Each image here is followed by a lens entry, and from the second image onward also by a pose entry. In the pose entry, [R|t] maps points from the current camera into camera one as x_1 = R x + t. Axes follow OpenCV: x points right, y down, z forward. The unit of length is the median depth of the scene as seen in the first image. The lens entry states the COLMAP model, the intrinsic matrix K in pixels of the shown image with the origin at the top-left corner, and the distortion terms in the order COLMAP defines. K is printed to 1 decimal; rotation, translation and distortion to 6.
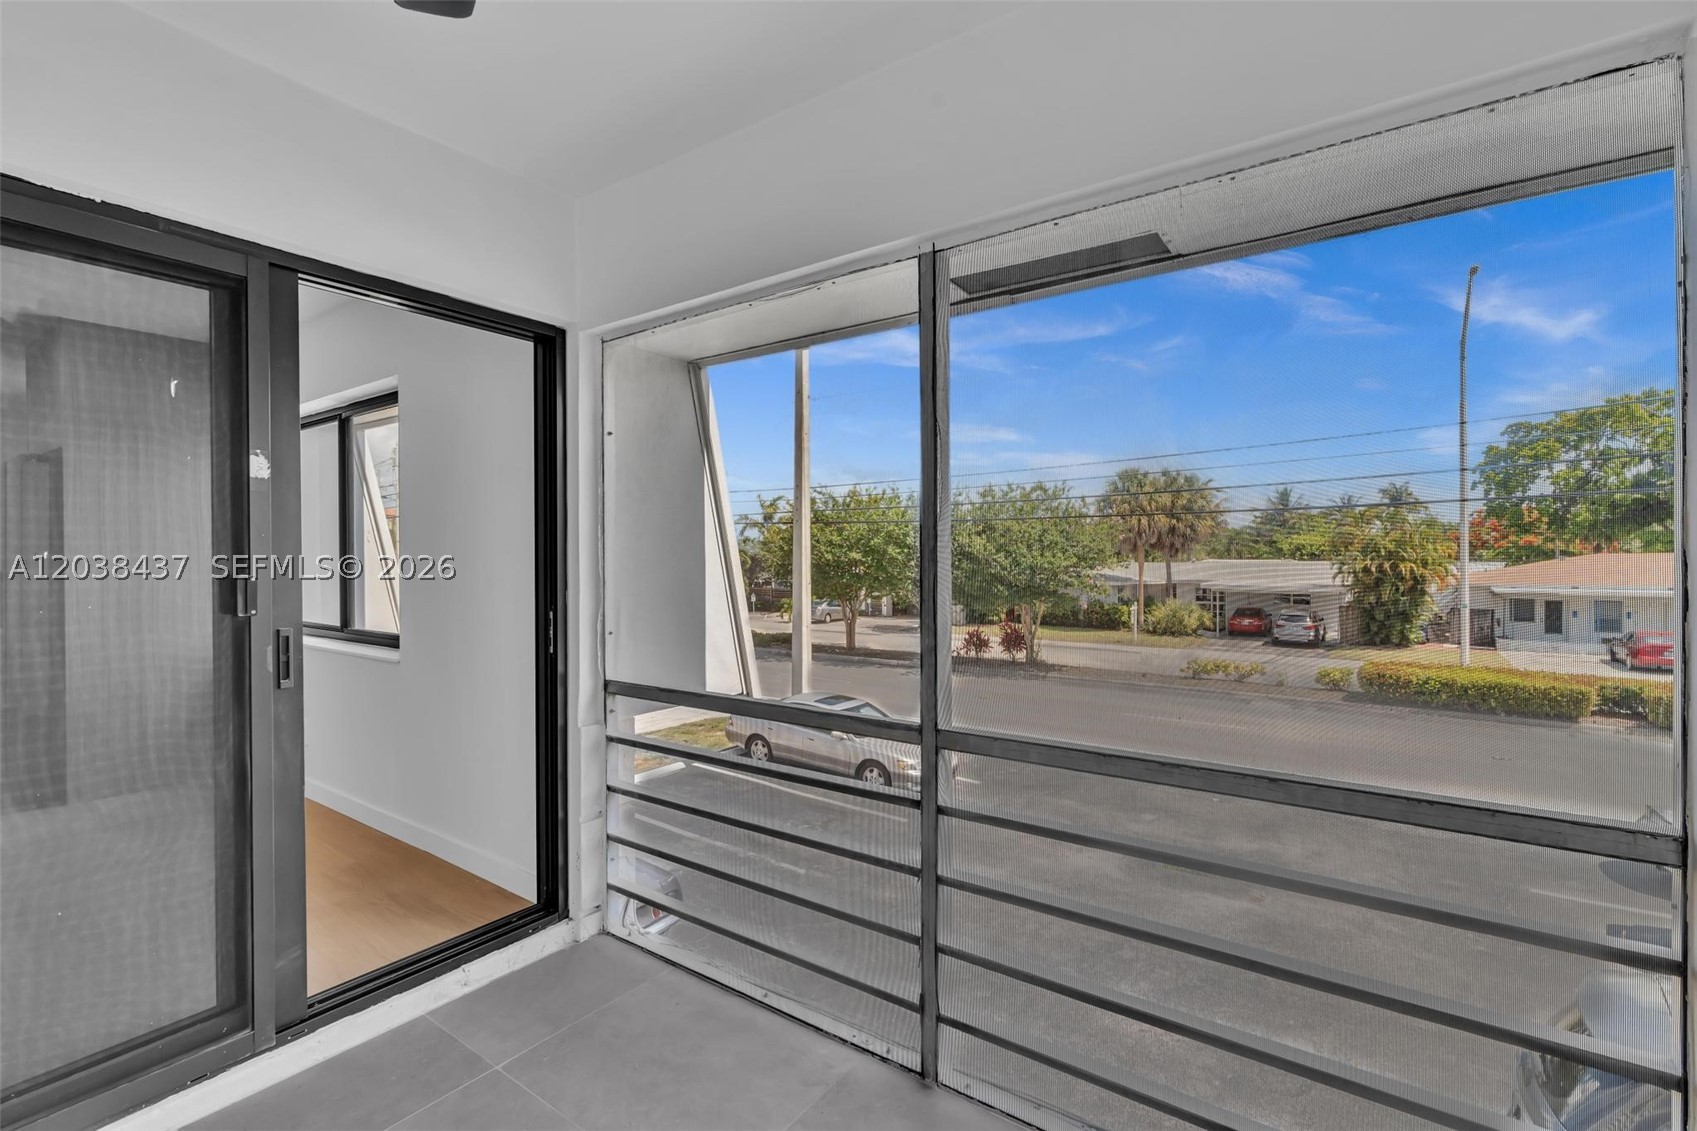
lens RADIAL K [[761.6, 0, 846.1], [0, 761.6, 560.9], [0, 0, 1]] dist [-0.001871, 0.000428]
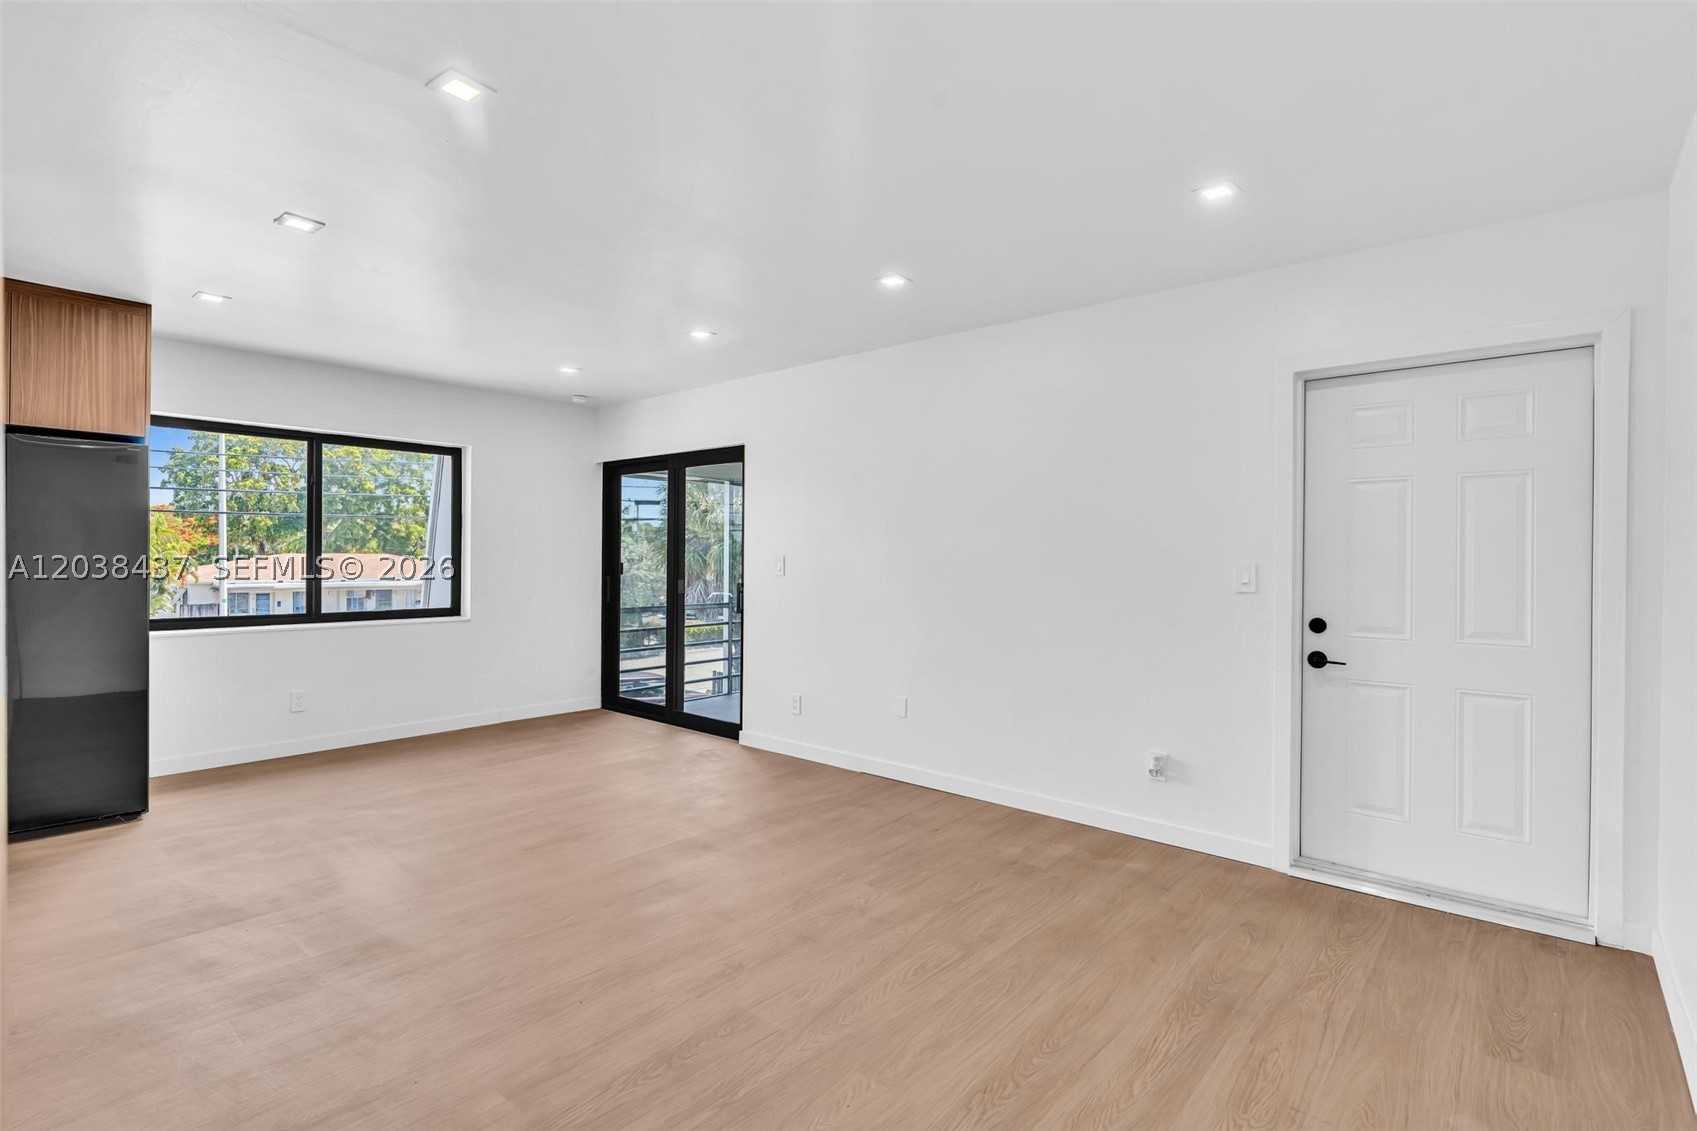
lens RADIAL K [[810.4, 0, 840.5], [0, 810.4, 559.9], [0, 0, 1]] dist [-0.001297, 0.000185]
pose [[0.094455, 0.001690, 0.995528, -0.224952], [-0.002024, 0.999997, -0.001506, 0.001298], [-0.995527, -0.001873, 0.094458, 0.006916]]
